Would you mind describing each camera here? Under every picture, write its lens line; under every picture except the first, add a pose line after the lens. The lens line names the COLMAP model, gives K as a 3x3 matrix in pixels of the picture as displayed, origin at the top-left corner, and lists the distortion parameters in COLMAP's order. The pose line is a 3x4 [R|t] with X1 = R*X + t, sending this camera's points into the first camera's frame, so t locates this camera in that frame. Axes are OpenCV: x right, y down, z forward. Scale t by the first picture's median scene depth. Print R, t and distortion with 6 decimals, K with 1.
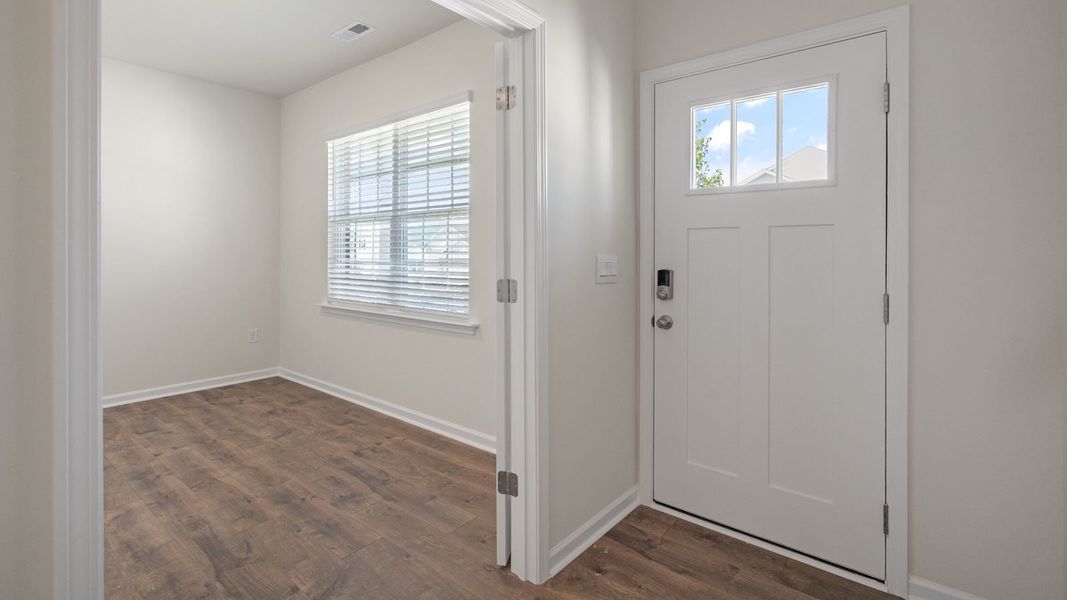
lens RADIAL K [[497.3, 0, 530.1], [0, 497.3, 293.2], [0, 0, 1]] dist [-0.010634, 0.002010]
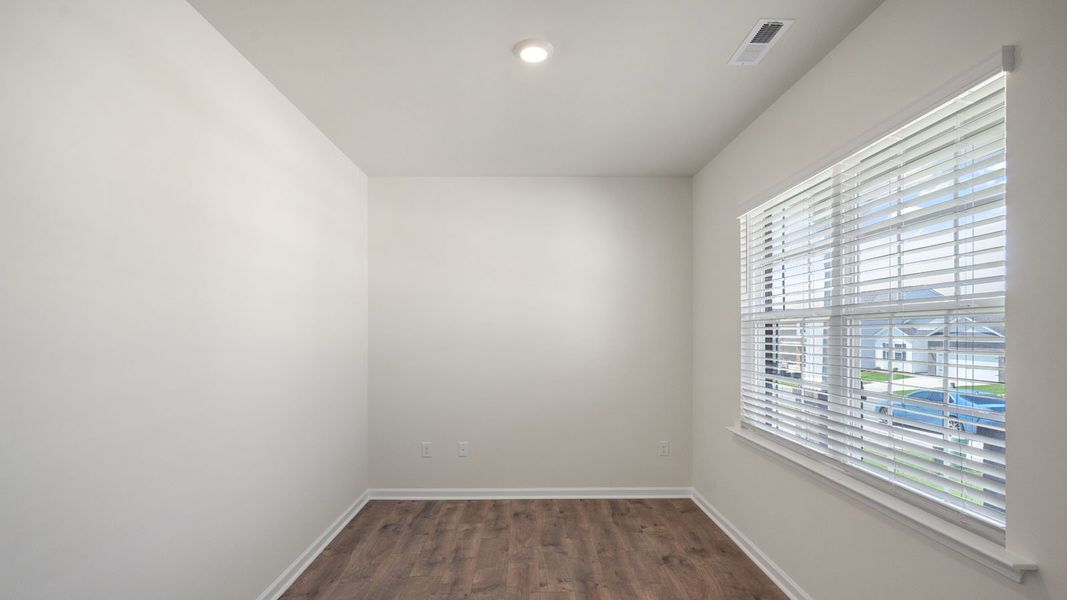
lens RADIAL K [[497.3, 0, 535.3], [0, 497.3, 328.5], [0, 0, 1]] dist [-0.010634, 0.002010]
pose [[0.657782, -0.015094, -0.753057, -0.058558], [-0.048611, 0.996864, -0.062441, -0.087018], [0.751638, 0.077679, 0.654986, 0.337308]]
